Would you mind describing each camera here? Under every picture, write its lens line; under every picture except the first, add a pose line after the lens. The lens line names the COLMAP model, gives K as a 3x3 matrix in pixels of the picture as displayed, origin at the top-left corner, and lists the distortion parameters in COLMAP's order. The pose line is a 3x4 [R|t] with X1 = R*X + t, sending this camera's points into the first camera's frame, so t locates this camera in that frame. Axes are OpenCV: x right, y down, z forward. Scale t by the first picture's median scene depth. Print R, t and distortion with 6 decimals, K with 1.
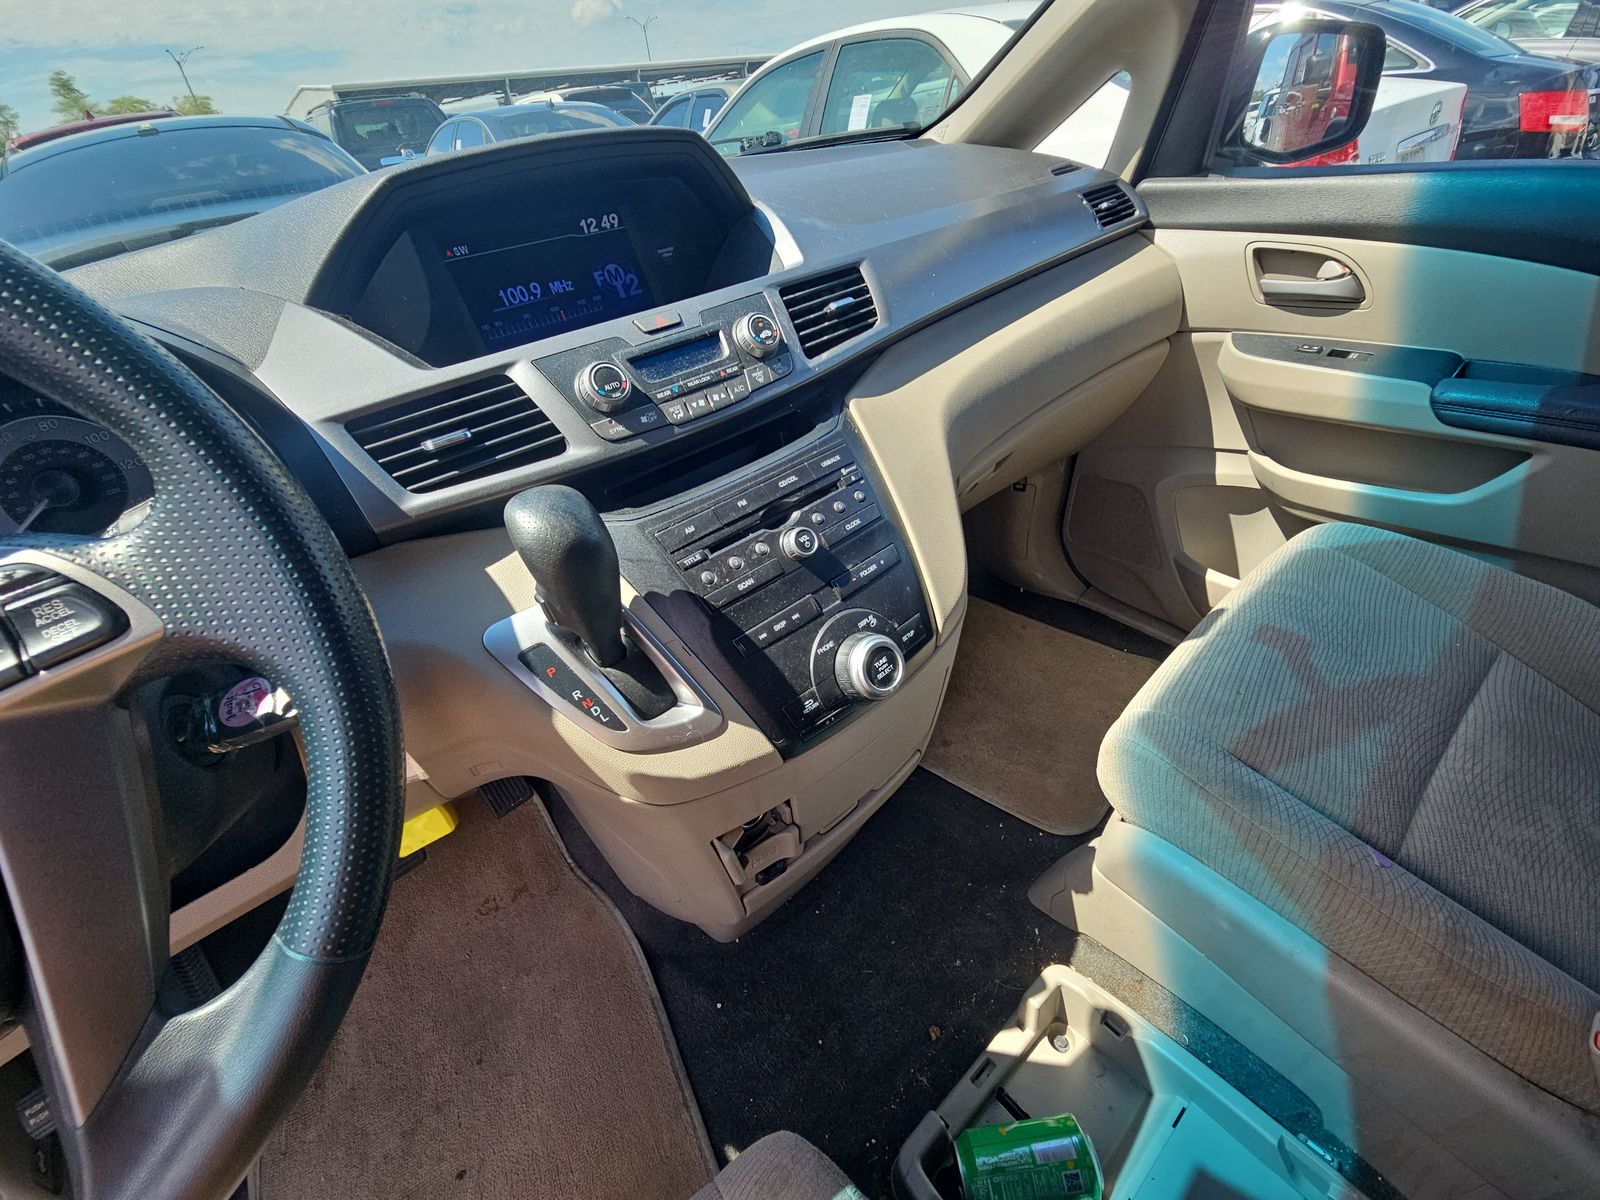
lens RADIAL K [[644.2, 0, 801.4], [0, 644.2, 590.3], [0, 0, 1]] dist [-0.000754, -0.013210]
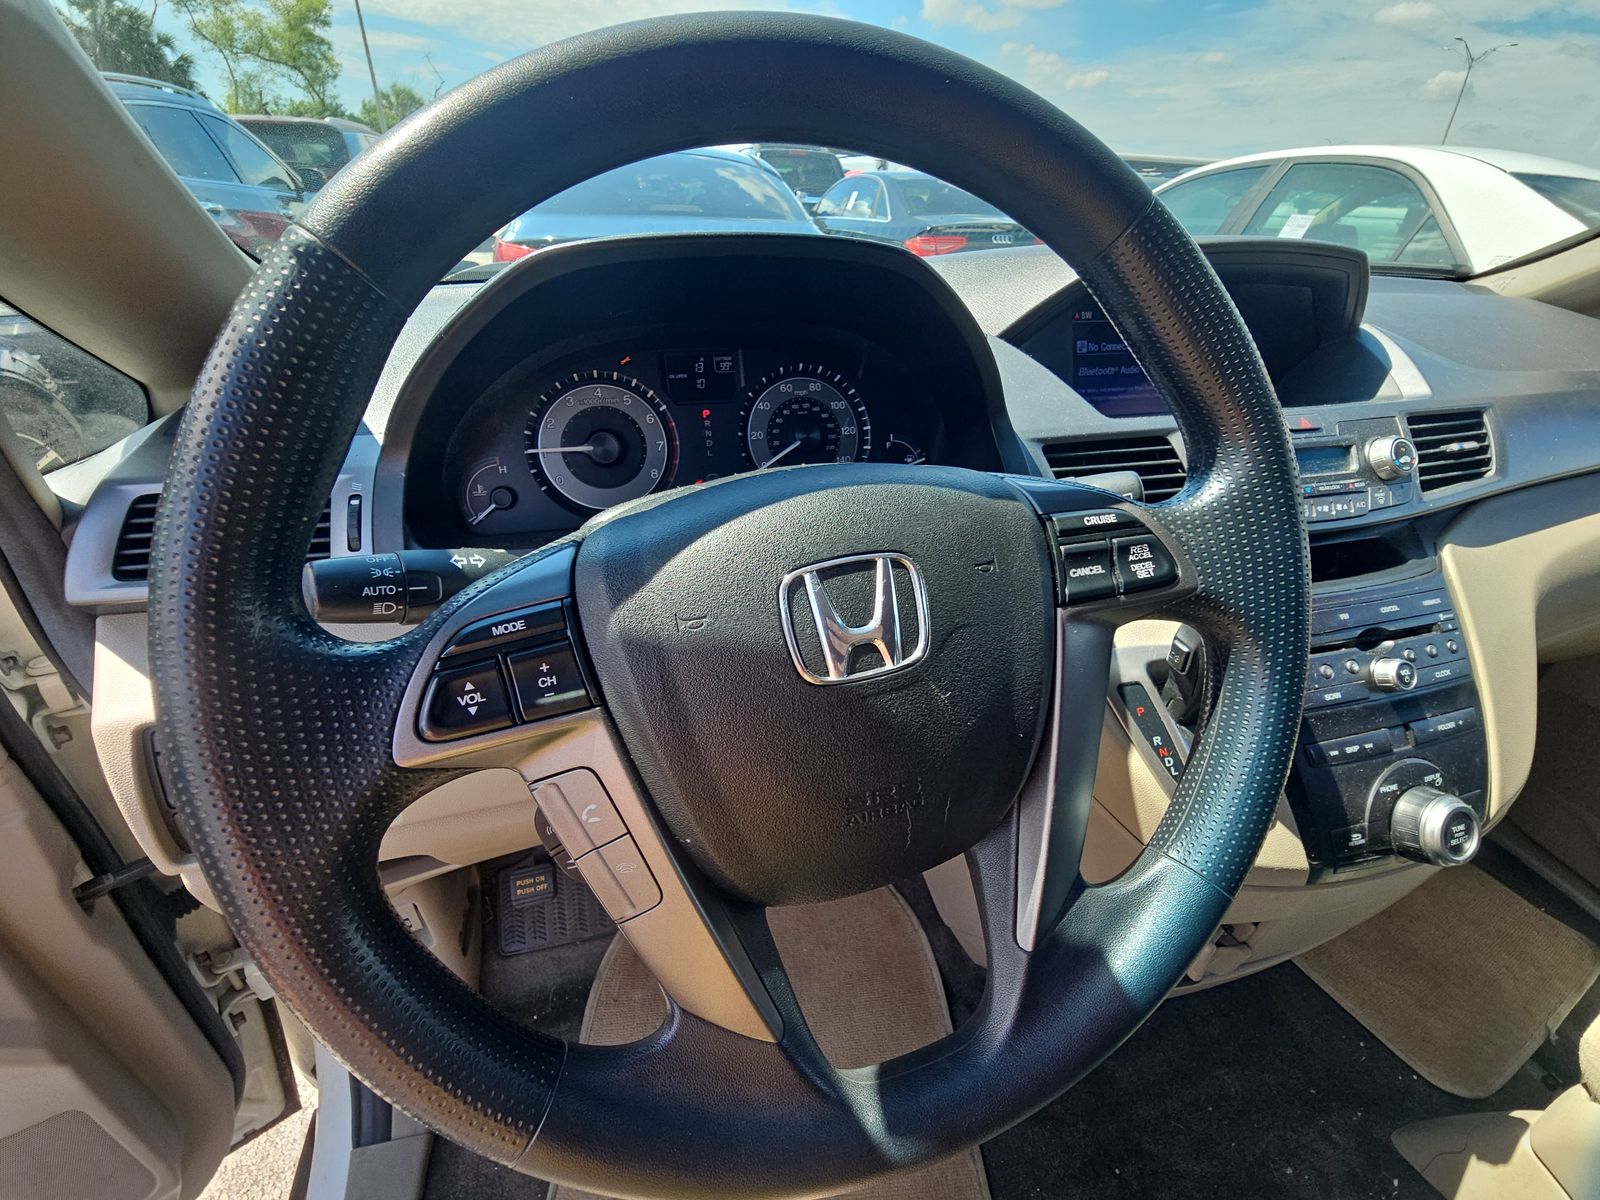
lens RADIAL K [[641.5, 0, 800.0], [0, 641.5, 600.0], [0, 0, 1]] dist [0.000535, -0.010546]
pose [[0.894250, 0.323066, -0.309750, -0.503065], [-0.344339, 0.938725, -0.015030, 0.132583], [0.285914, 0.120100, 0.950699, -0.156736]]
